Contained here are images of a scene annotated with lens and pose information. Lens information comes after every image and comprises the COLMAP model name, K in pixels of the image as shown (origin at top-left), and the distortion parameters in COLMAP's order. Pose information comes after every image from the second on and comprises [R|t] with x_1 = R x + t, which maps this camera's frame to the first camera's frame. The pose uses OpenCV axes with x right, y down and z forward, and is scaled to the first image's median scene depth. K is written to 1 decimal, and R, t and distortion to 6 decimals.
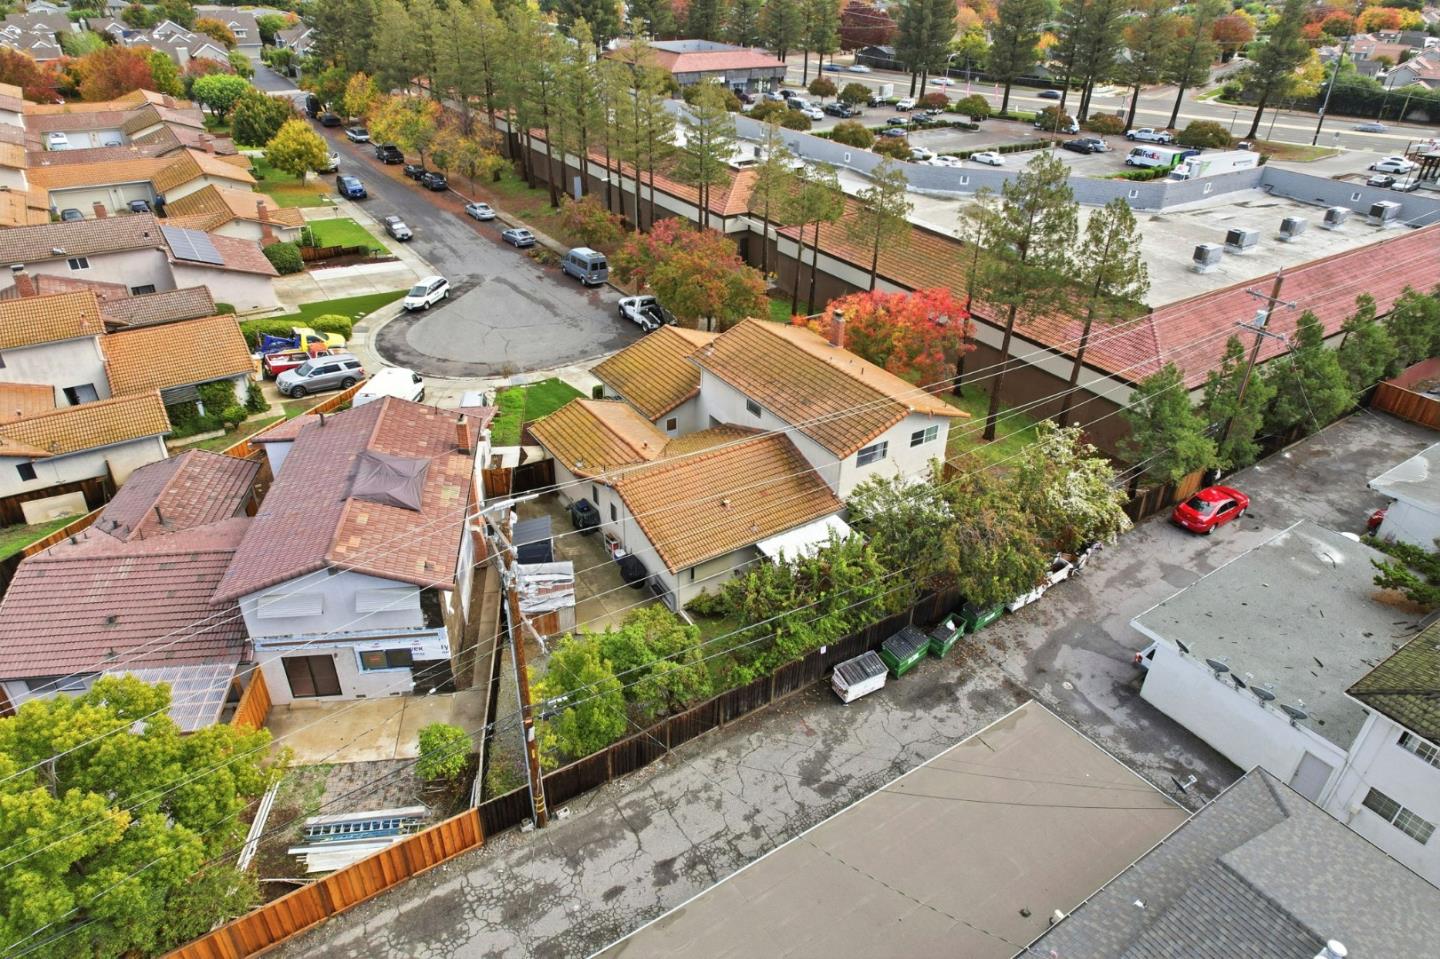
lens RADIAL K [[918.2, 0, 720.0], [0, 918.2, 479.5], [0, 0, 1]] dist [-0.074401, 0.062524]
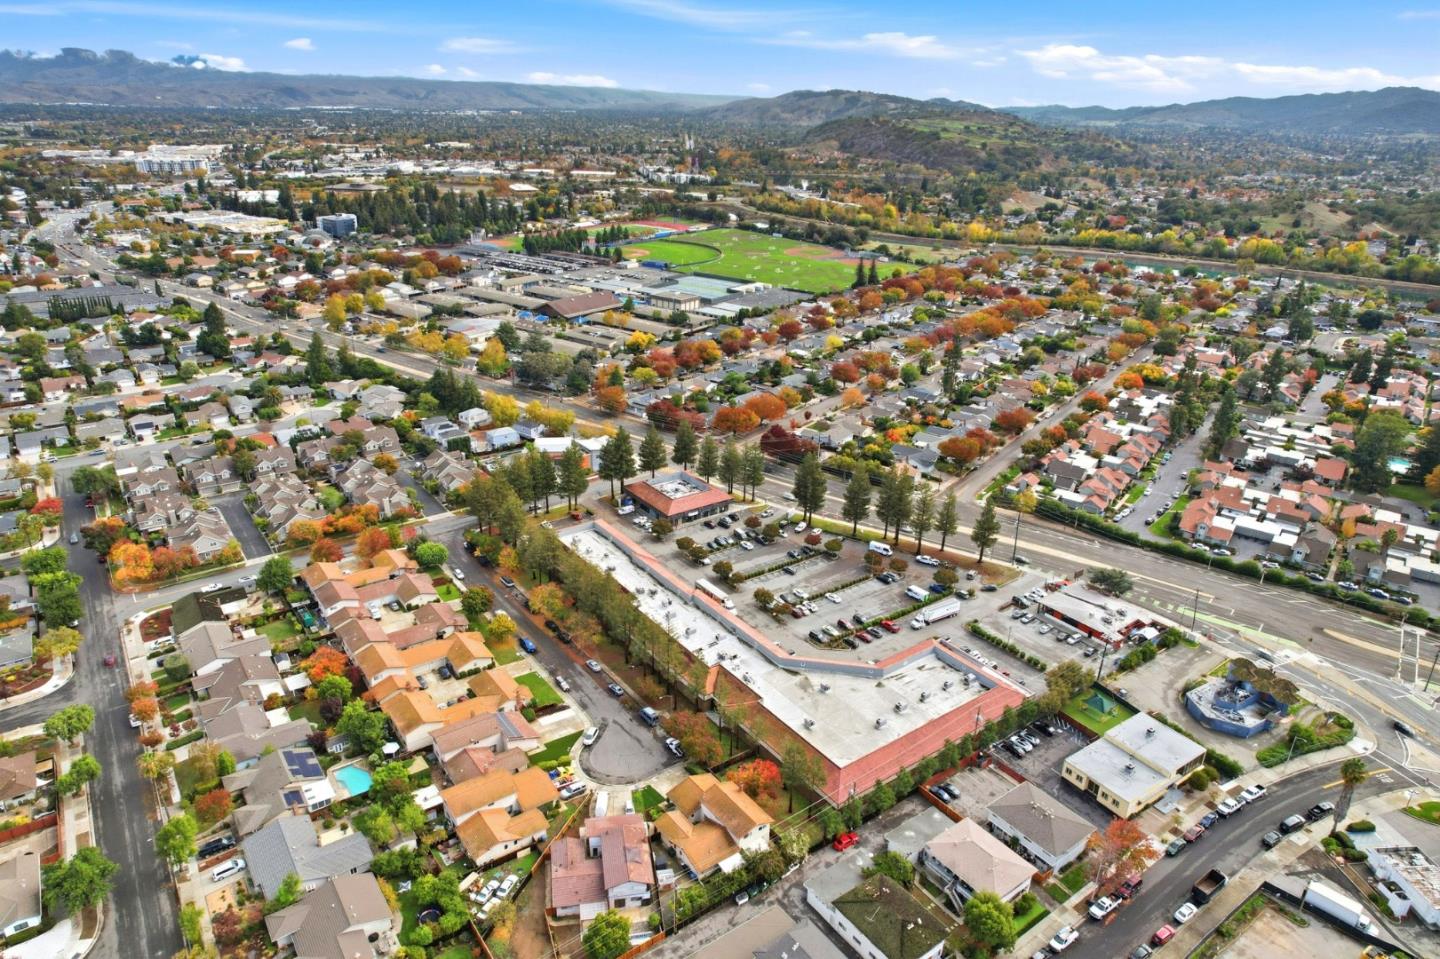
lens RADIAL K [[918.2, 0, 720.0], [0, 918.2, 479.5], [0, 0, 1]] dist [-0.074401, 0.062524]
pose [[0.999147, -0.015166, 0.038416, -0.065289], [0.020688, 0.988816, -0.147697, -0.824367], [-0.035746, 0.148366, 0.988286, -2.616810]]
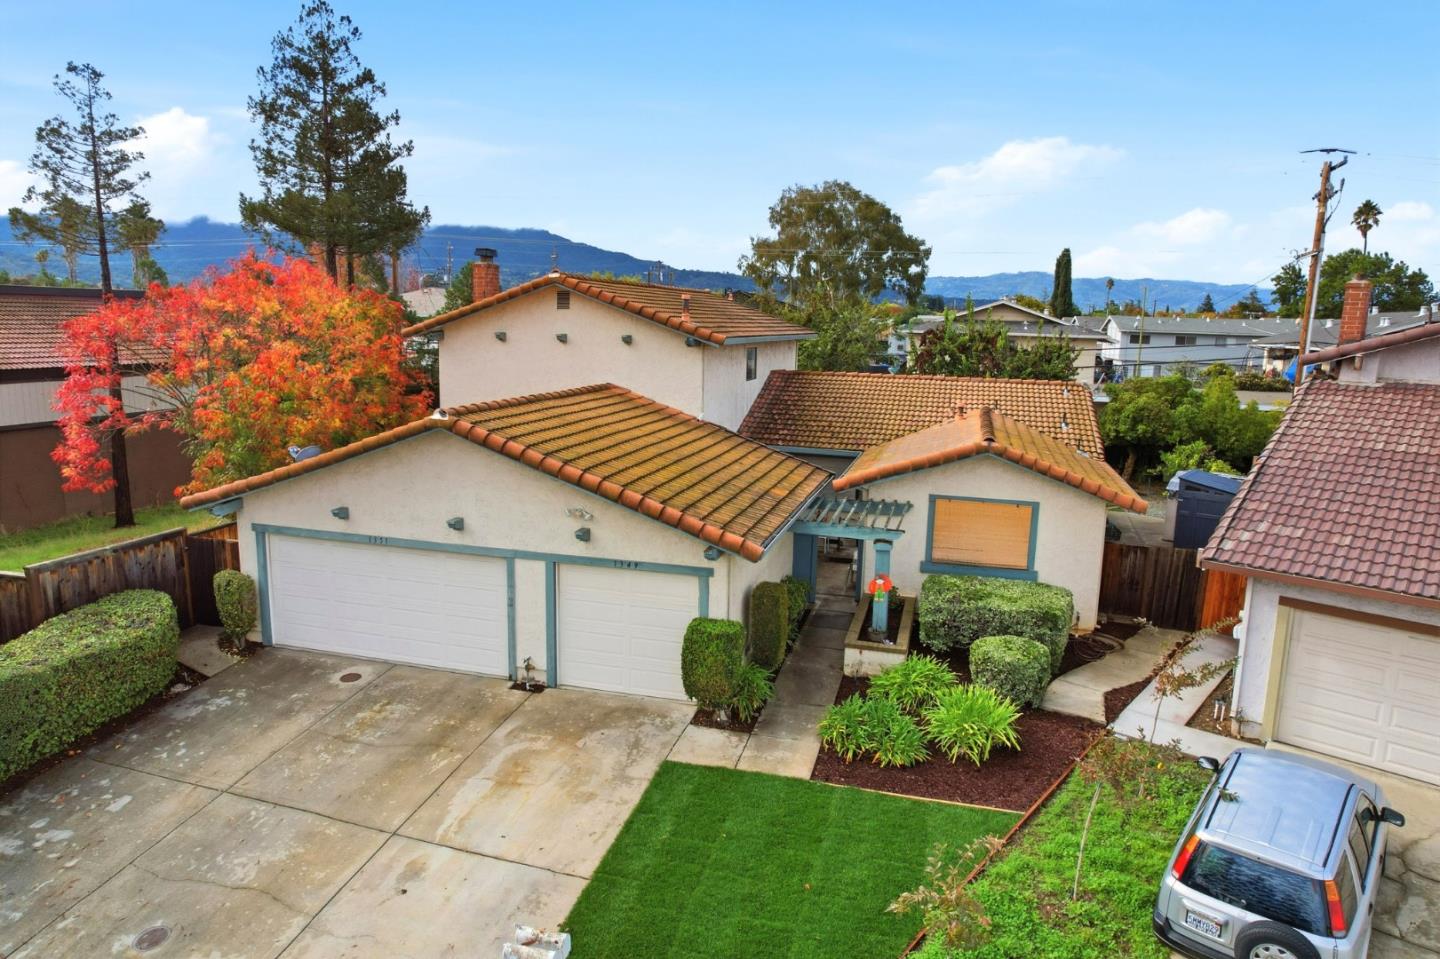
lens RADIAL K [[918.2, 0, 720.0], [0, 918.2, 479.5], [0, 0, 1]] dist [-0.074401, 0.062524]
pose [[-0.658061, -0.166768, 0.734264, -0.353160], [0.353318, 0.792751, 0.496702, -0.292499], [-0.664923, 0.586288, -0.462756, 1.242887]]
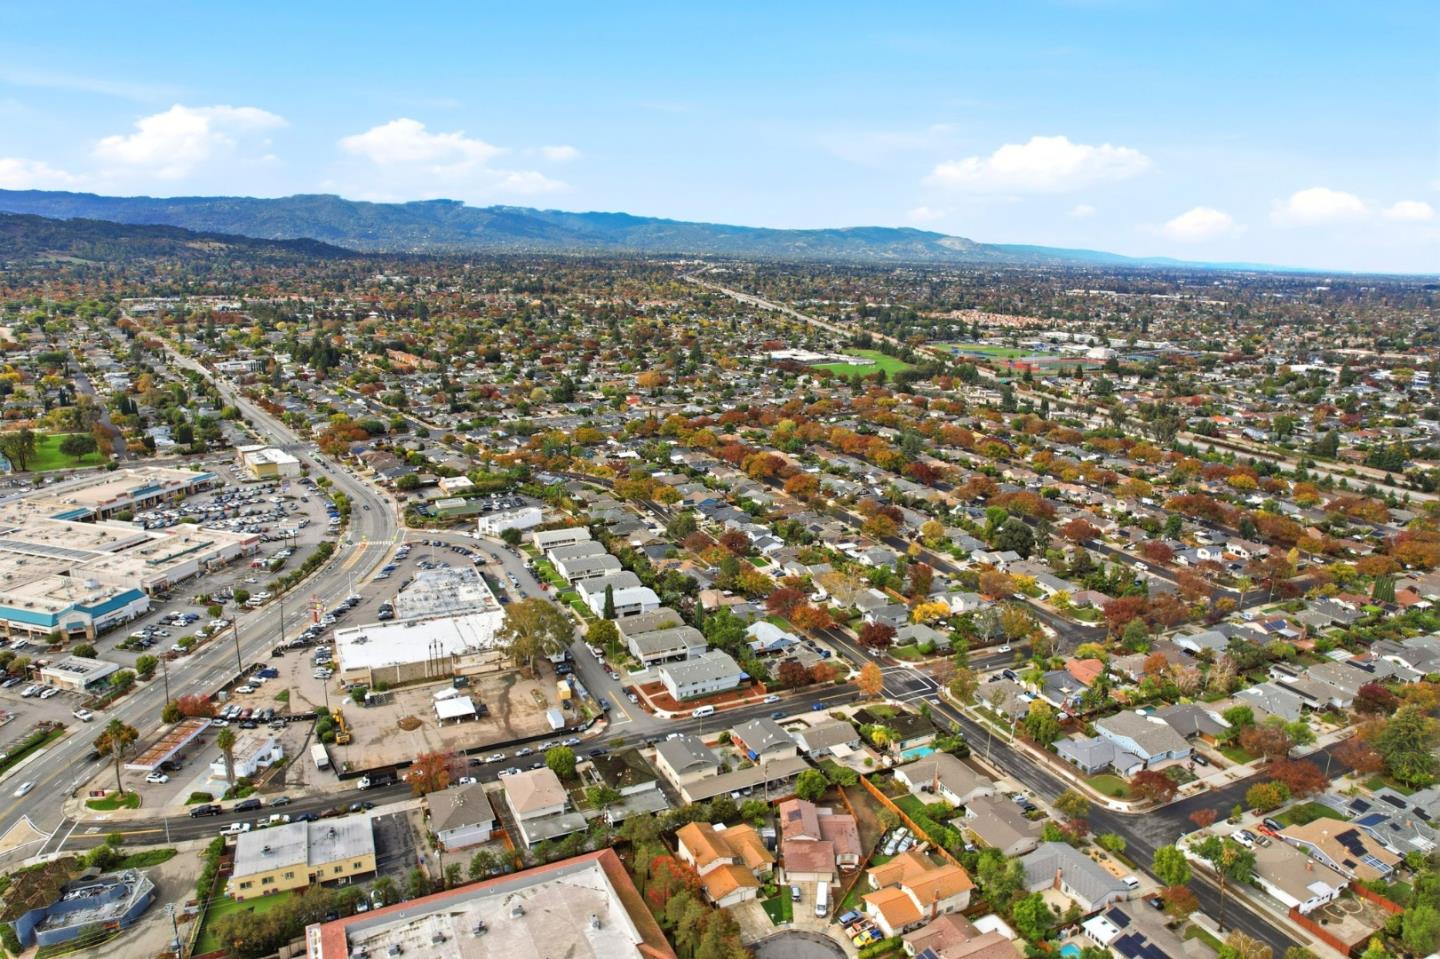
lens RADIAL K [[918.2, 0, 720.0], [0, 918.2, 479.5], [0, 0, 1]] dist [-0.074401, 0.062524]
pose [[-0.990200, -0.074131, 0.118356, -0.308765], [0.032402, 0.702412, 0.711033, -4.023343], [-0.135844, 0.707900, -0.693127, 2.568202]]
